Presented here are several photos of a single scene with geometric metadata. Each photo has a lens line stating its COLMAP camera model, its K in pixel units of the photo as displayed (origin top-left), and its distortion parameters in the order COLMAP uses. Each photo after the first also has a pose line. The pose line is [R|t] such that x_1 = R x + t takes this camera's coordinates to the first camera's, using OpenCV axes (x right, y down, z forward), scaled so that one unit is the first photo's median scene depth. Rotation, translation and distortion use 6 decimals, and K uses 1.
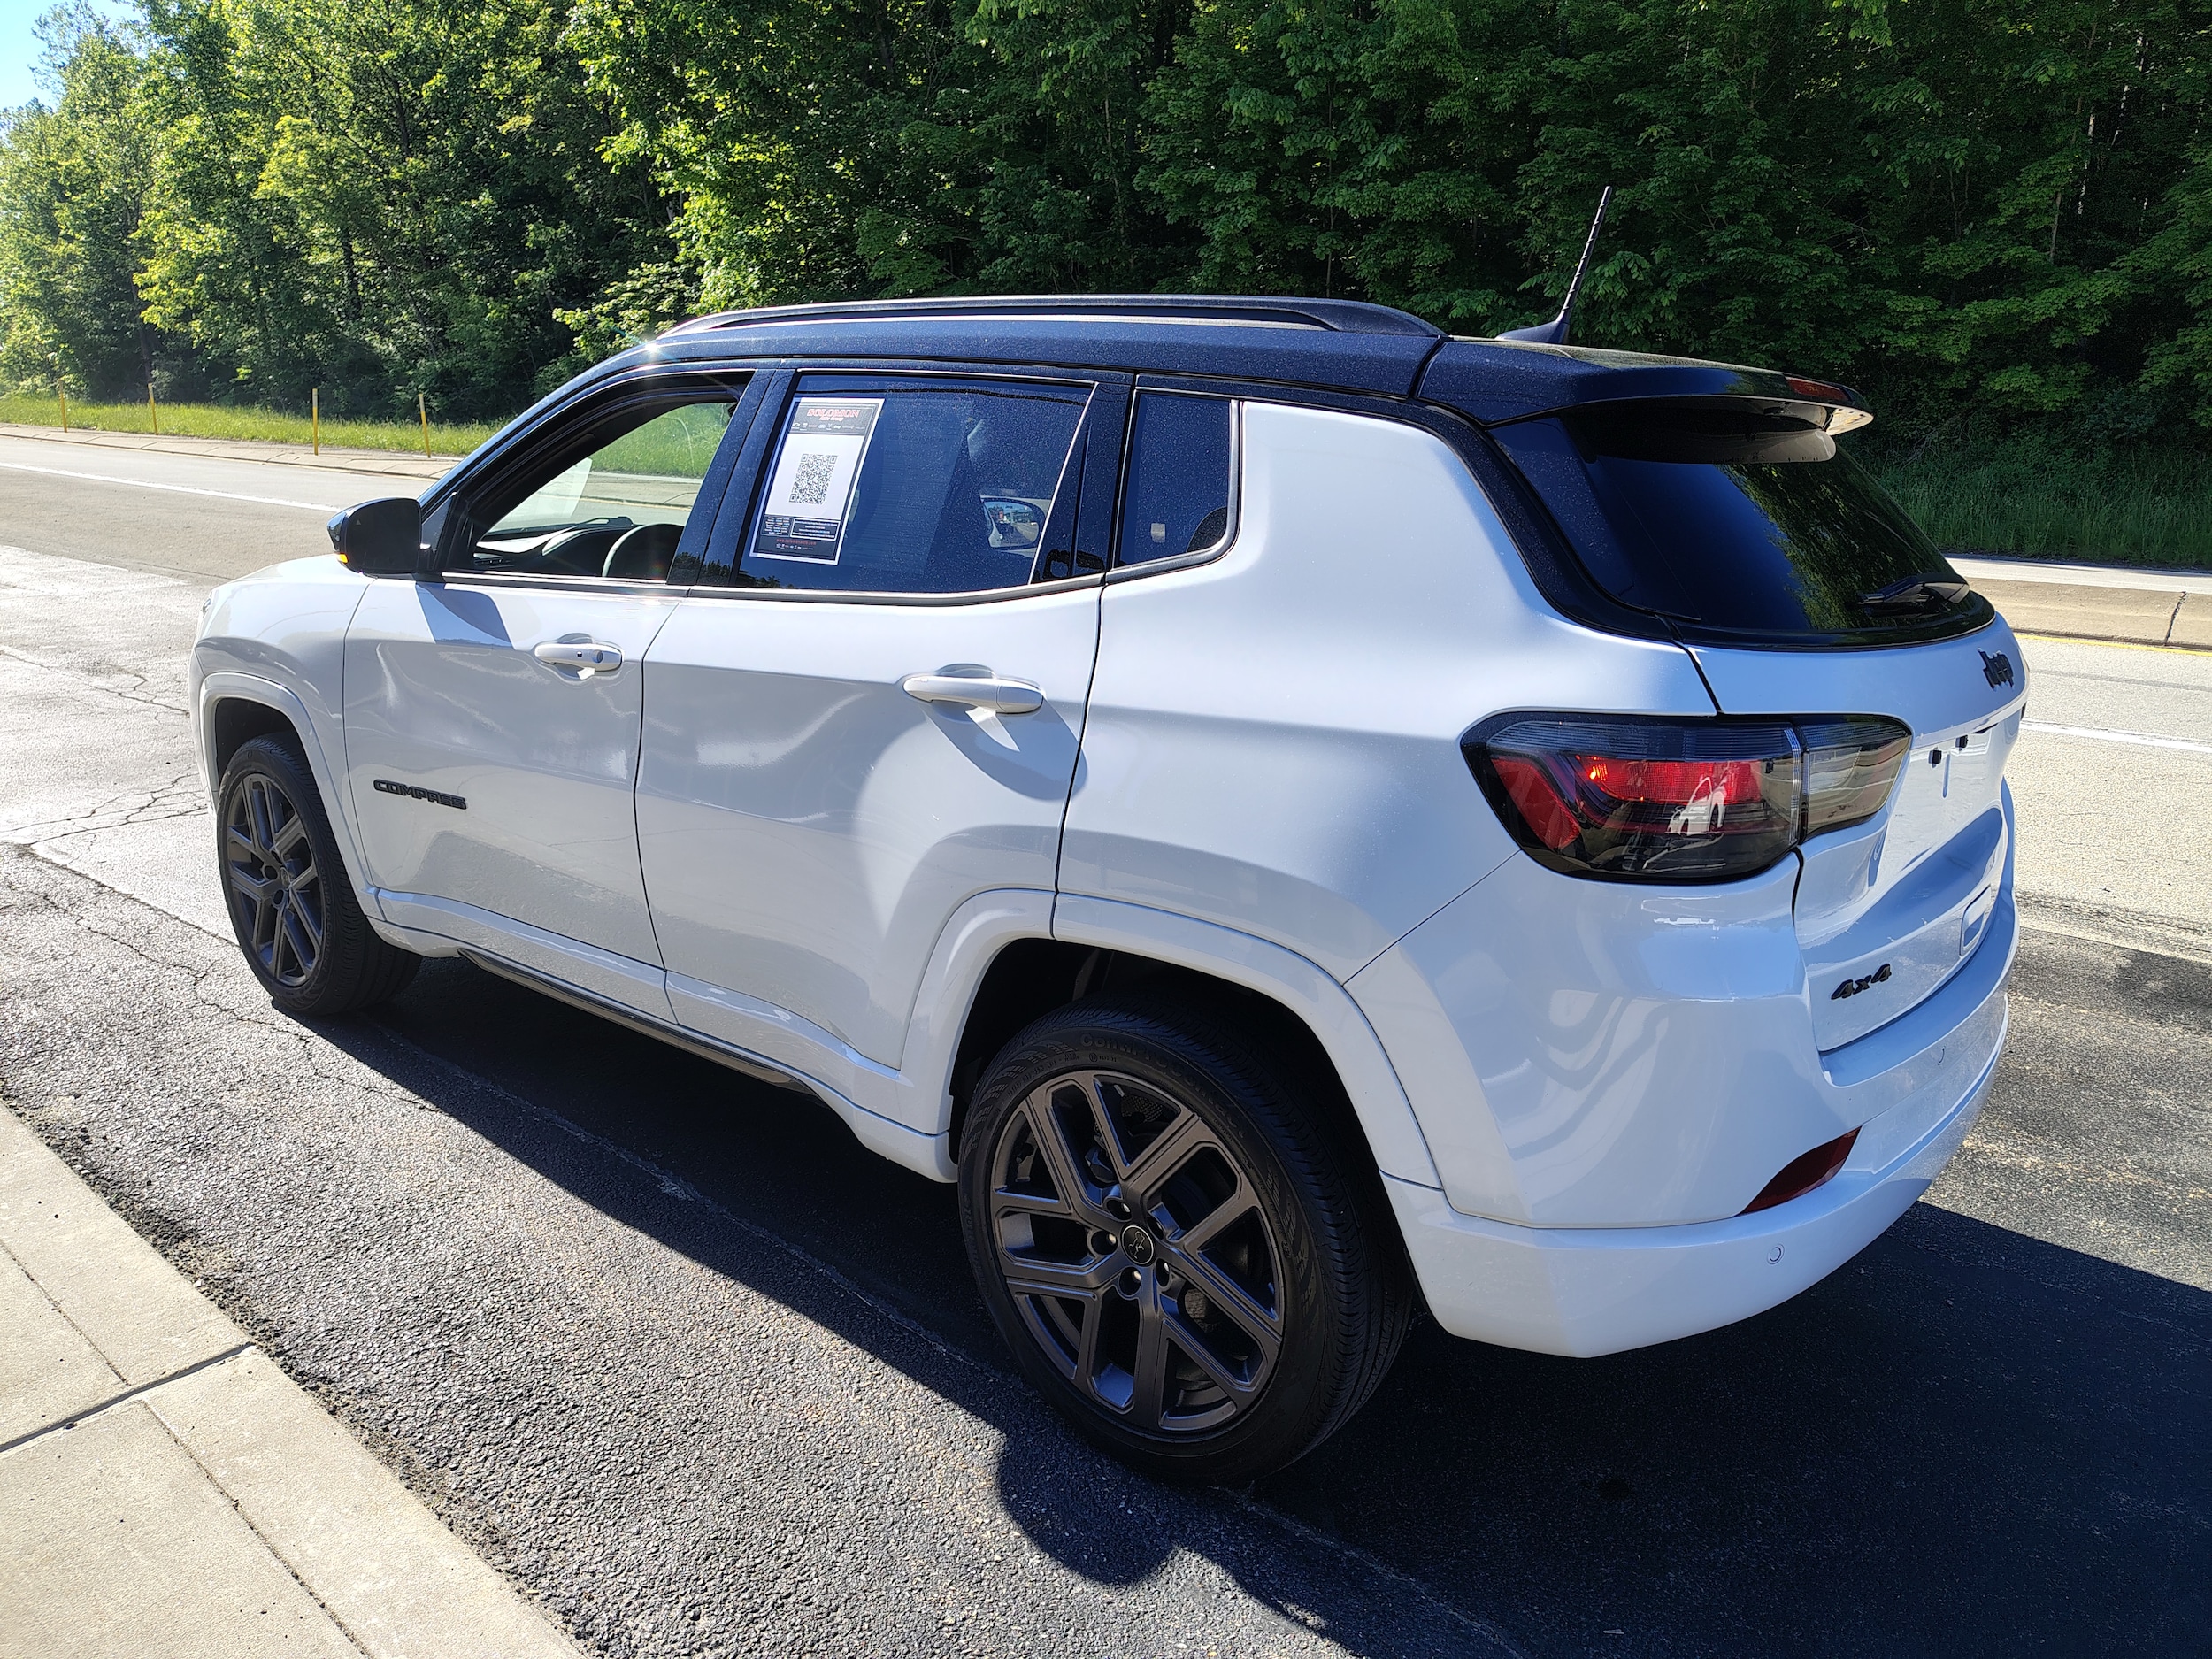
lens RADIAL K [[1523.8, 0, 1106.0], [0, 1523.8, 829.5], [0, 0, 1]] dist [0.026714, -0.019026]
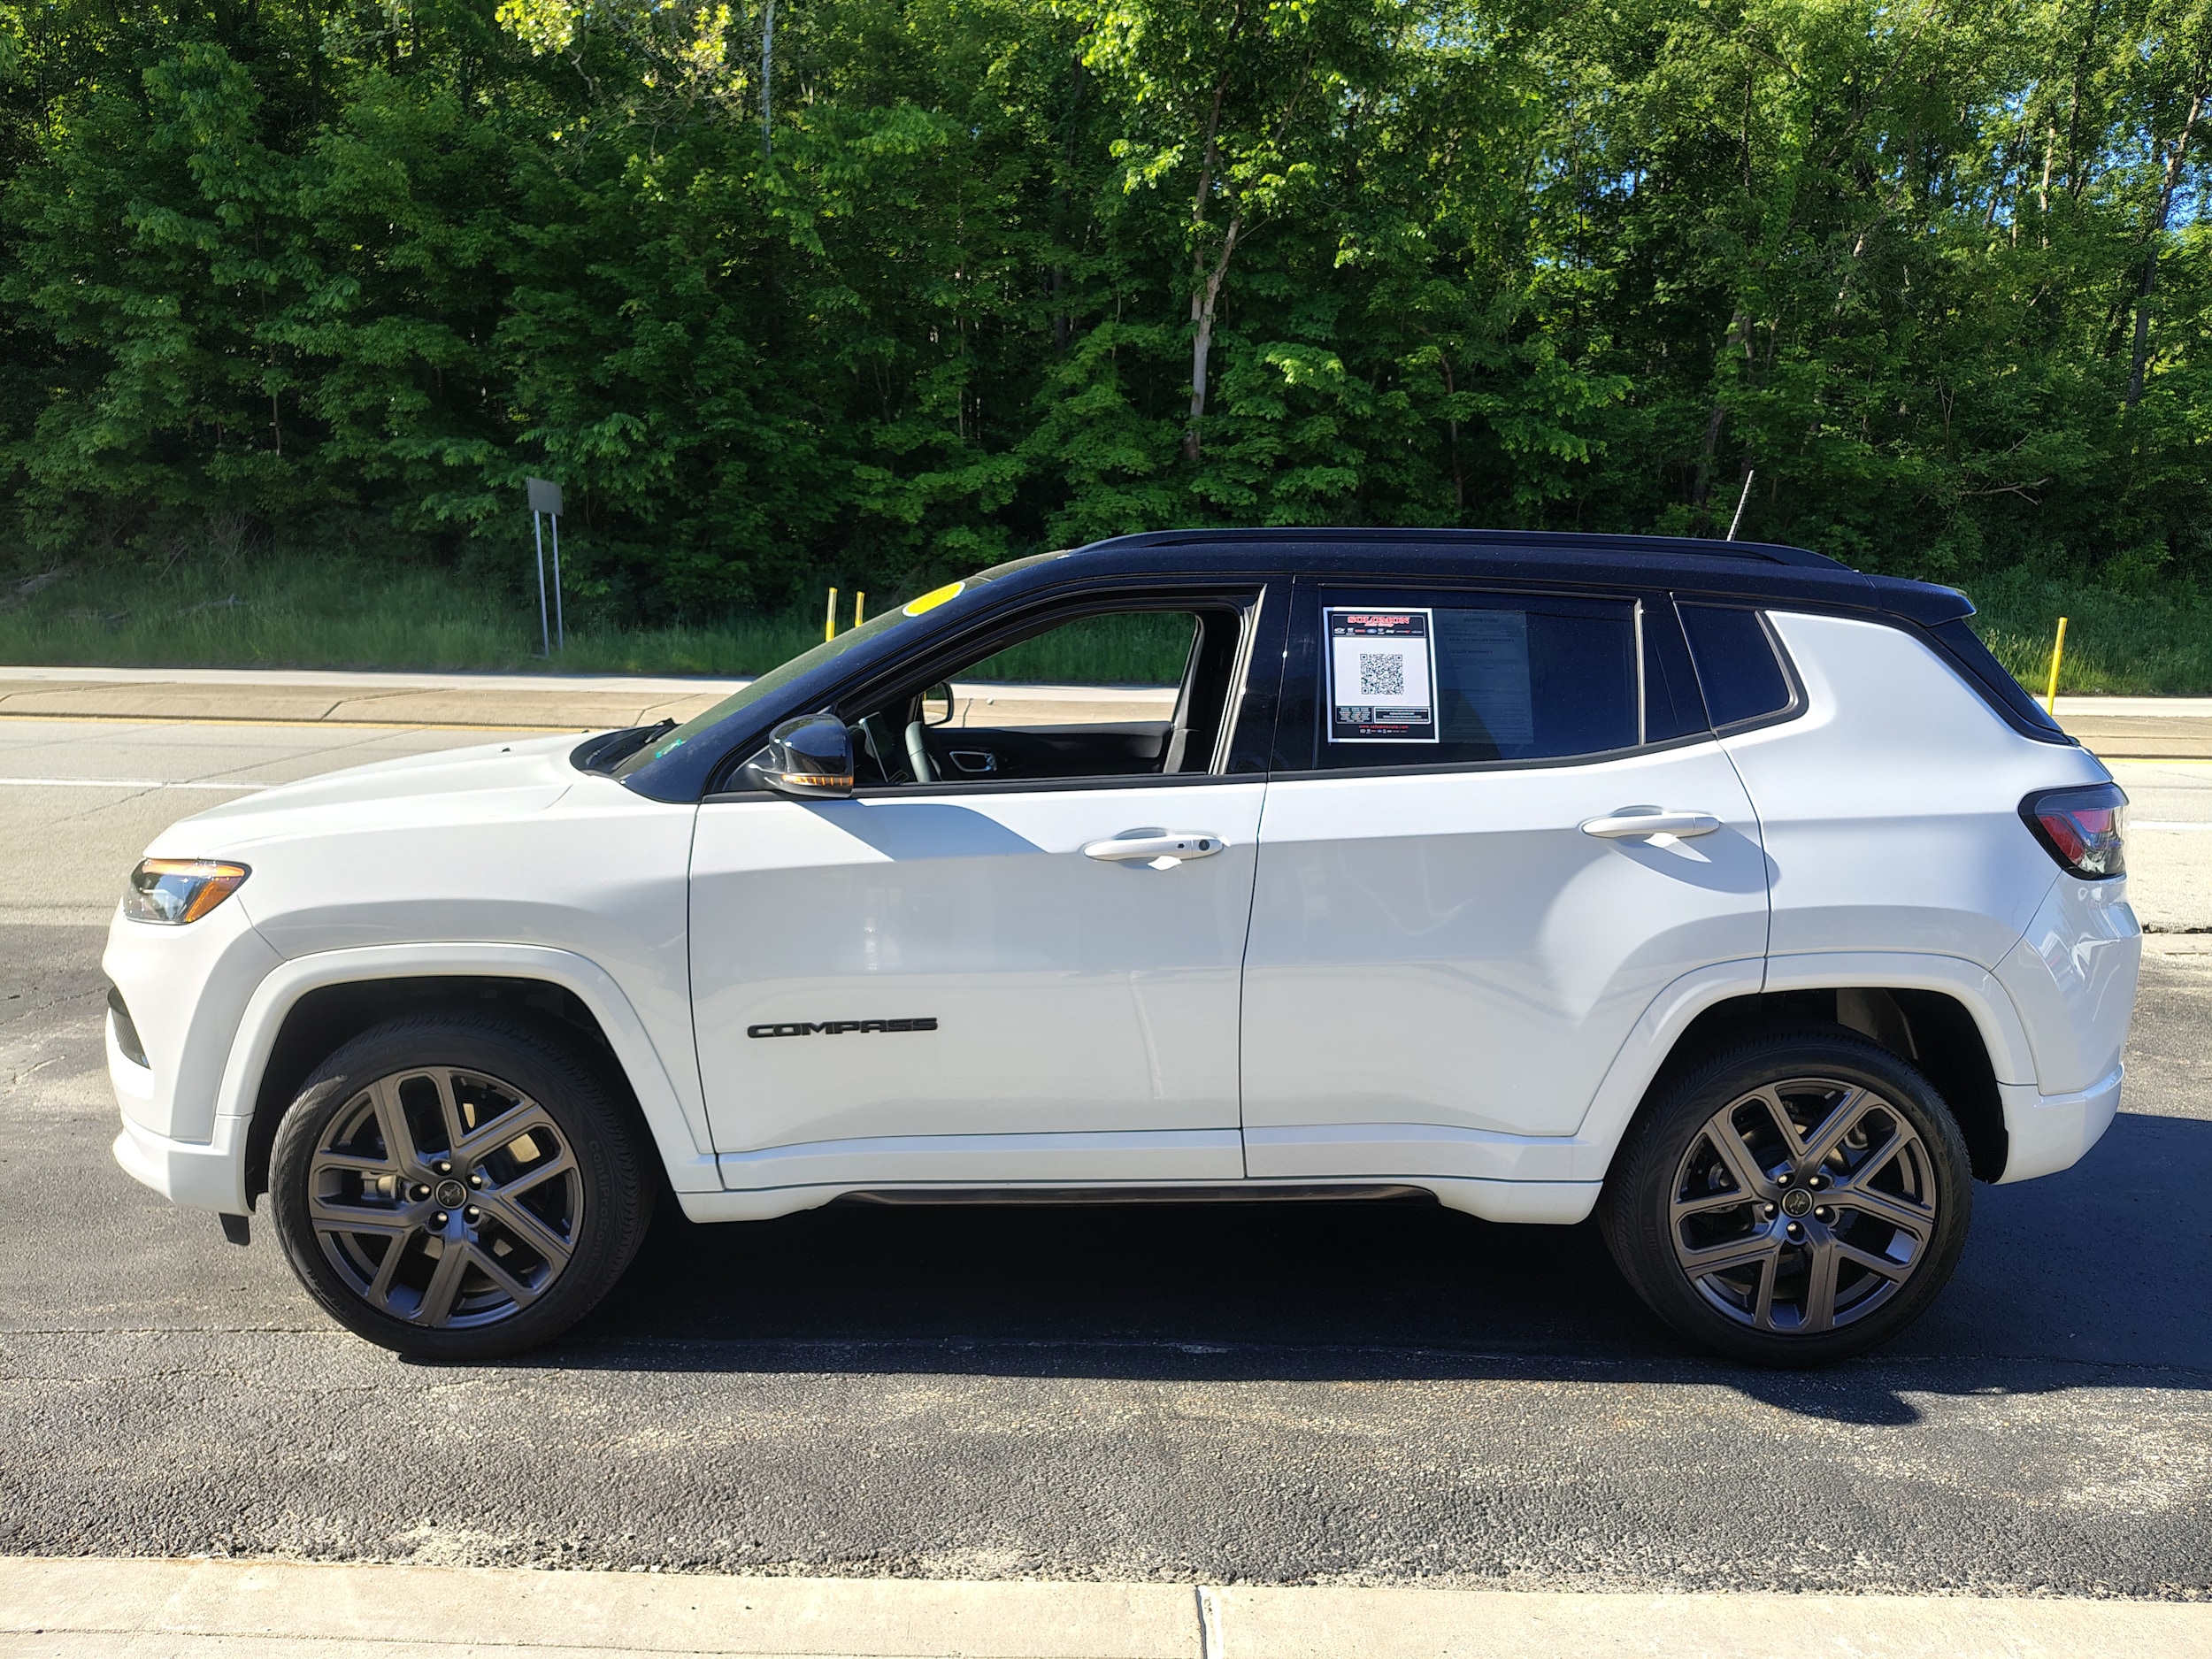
lens RADIAL K [[1524.4, 0, 1104.0], [0, 1524.4, 819.3], [0, 0, 1]] dist [0.043630, -0.056133]
pose [[0.768087, -0.108180, 0.631141, -0.108581], [0.168233, 0.985094, -0.035888, -0.010650], [-0.617851, 0.133744, 0.774837, 0.021055]]
